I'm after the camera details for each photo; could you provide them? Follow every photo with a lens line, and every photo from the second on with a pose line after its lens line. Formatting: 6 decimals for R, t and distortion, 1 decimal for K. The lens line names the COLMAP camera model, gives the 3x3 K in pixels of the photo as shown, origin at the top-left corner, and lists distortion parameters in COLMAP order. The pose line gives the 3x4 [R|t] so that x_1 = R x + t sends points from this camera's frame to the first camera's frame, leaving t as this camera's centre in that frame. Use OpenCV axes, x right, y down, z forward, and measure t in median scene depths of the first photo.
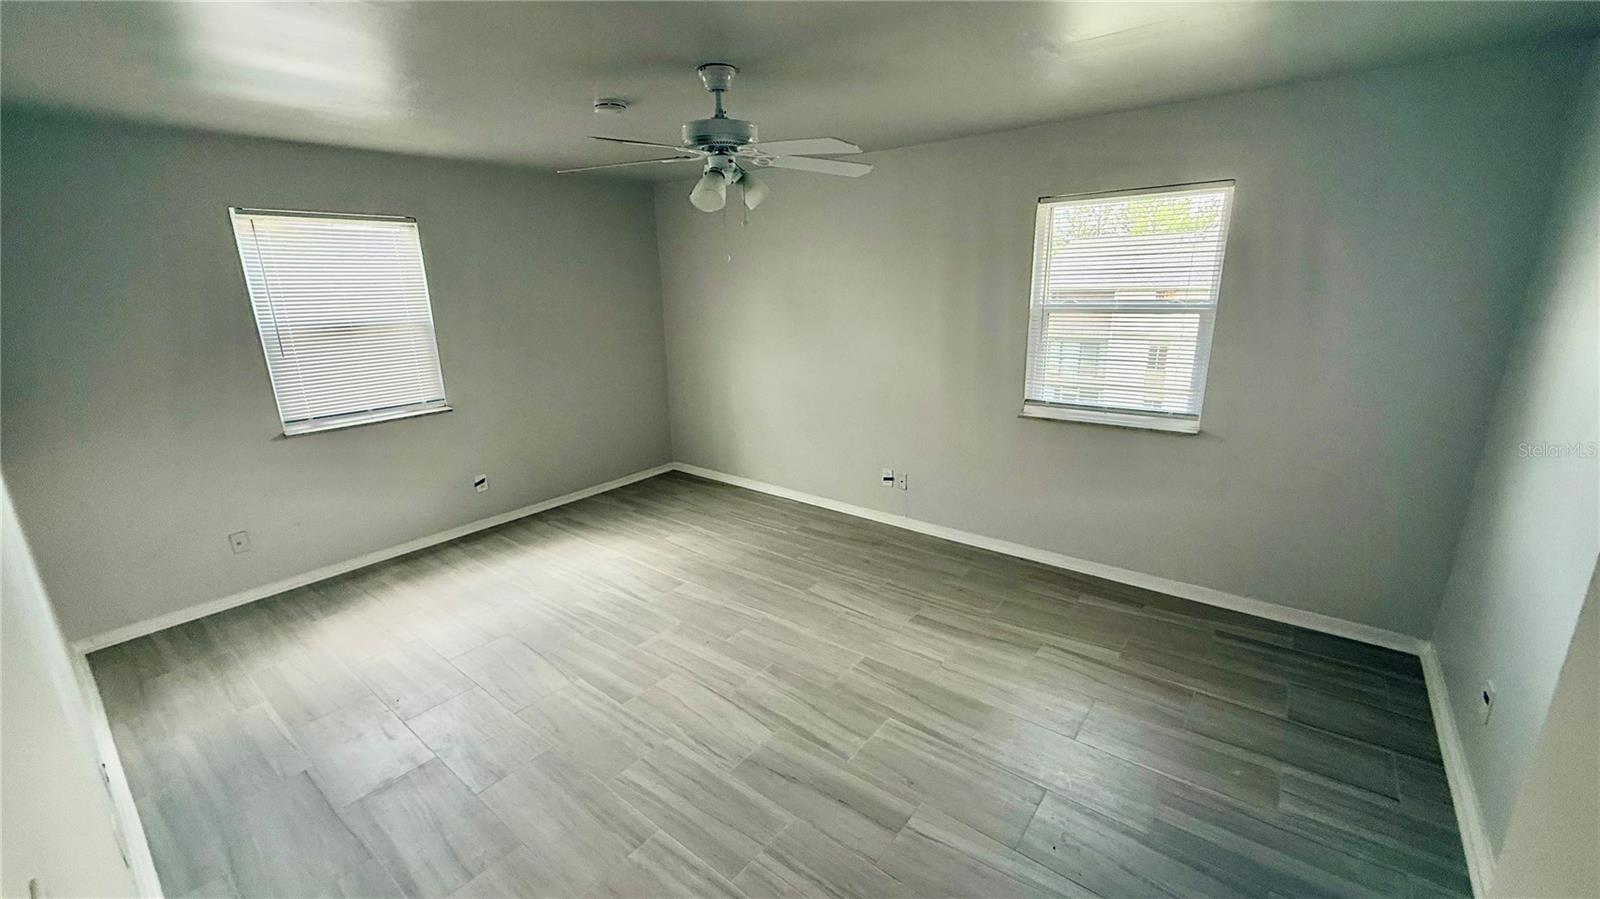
lens RADIAL K [[640.6, 0, 798.7], [0, 640.6, 447.9], [0, 0, 1]] dist [-0.001513, 0.000693]
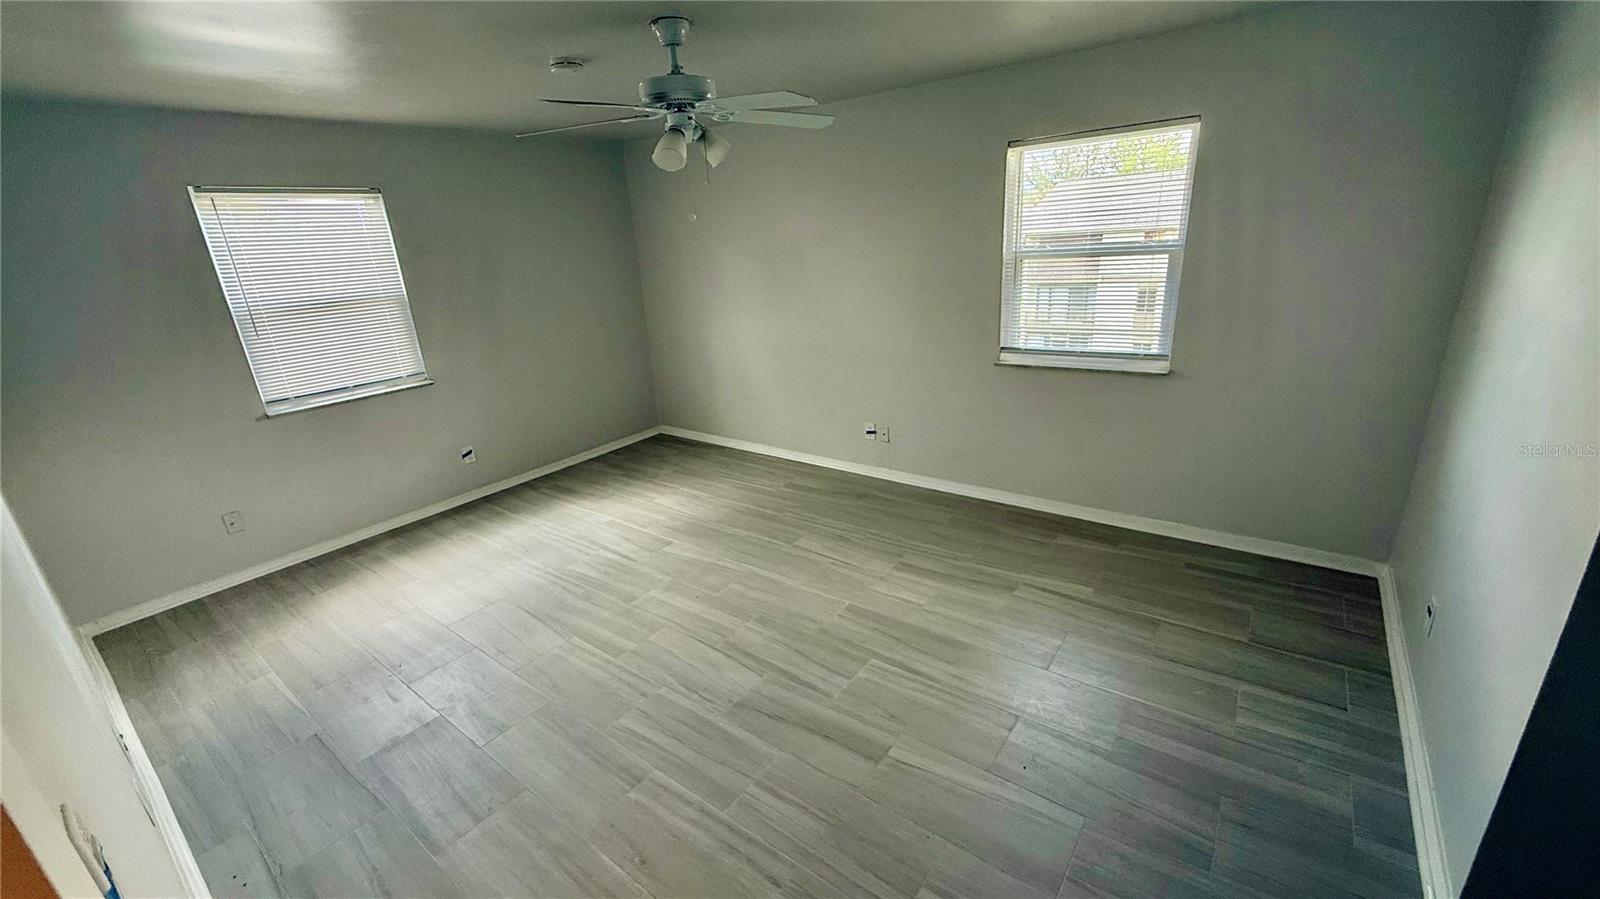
lens RADIAL K [[640.6, 0, 798.2], [0, 640.6, 448.1], [0, 0, 1]] dist [-0.001513, 0.000693]
pose [[0.998949, -0.045142, 0.007931, 0.022141], [0.044540, 0.996935, 0.064320, 0.003954], [-0.010810, -0.063899, 0.997898, -0.017457]]
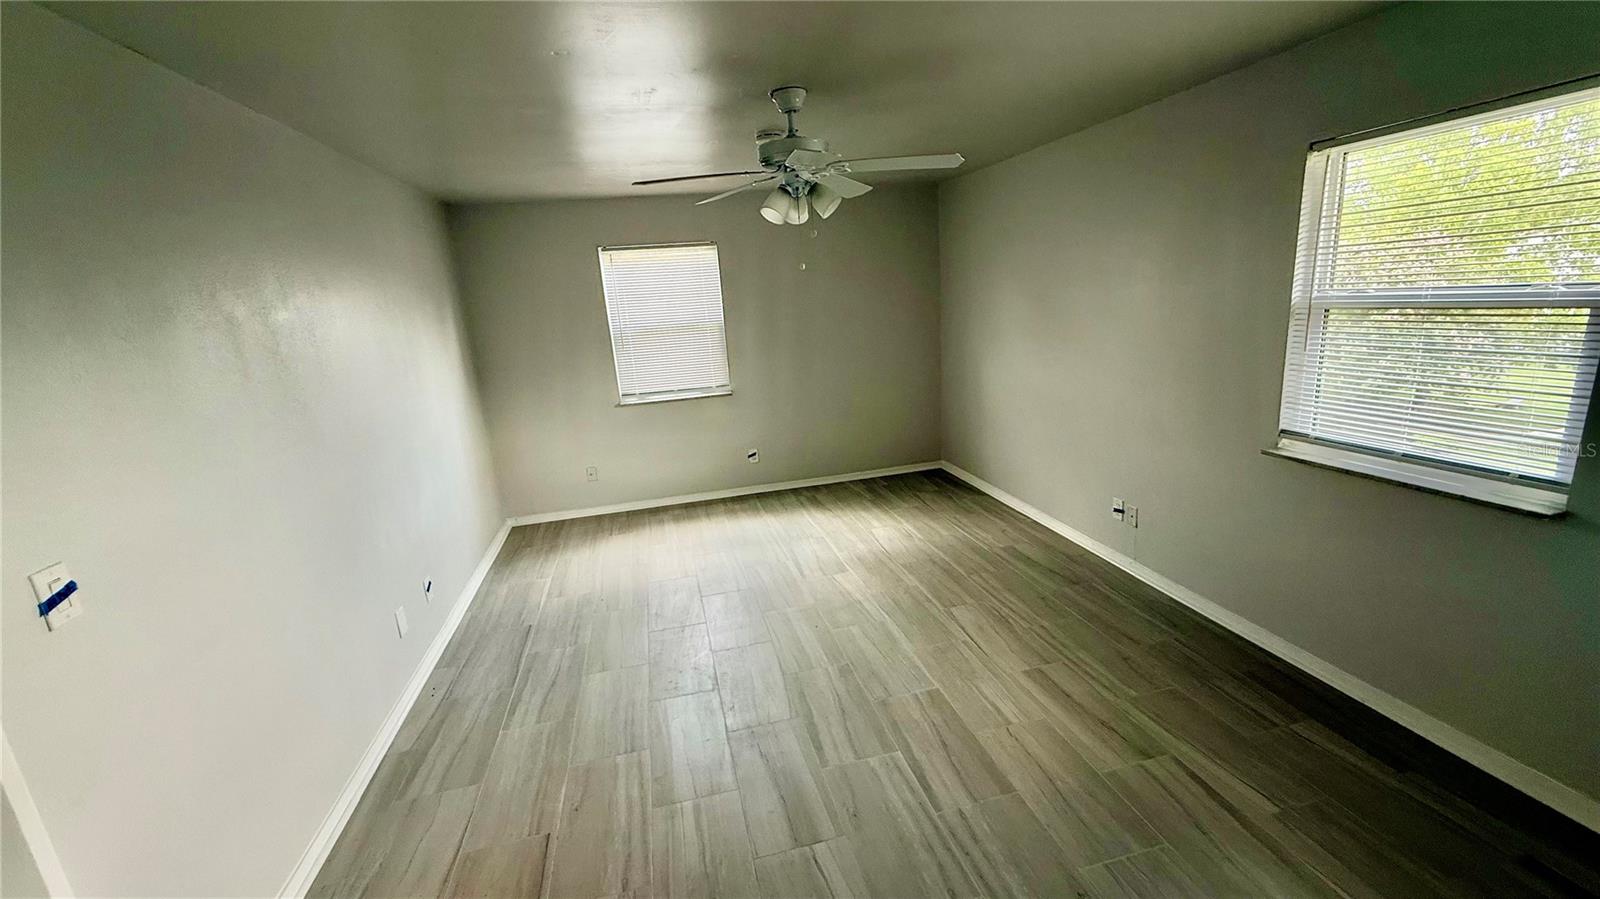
lens RADIAL K [[640.6, 0, 795.4], [0, 640.6, 446.9], [0, 0, 1]] dist [-0.001513, 0.000693]
pose [[0.785299, 0.113595, -0.608606, 0.426421], [-0.109155, 0.993028, 0.044503, -0.034703], [0.609418, 0.031484, 0.792224, 0.123036]]
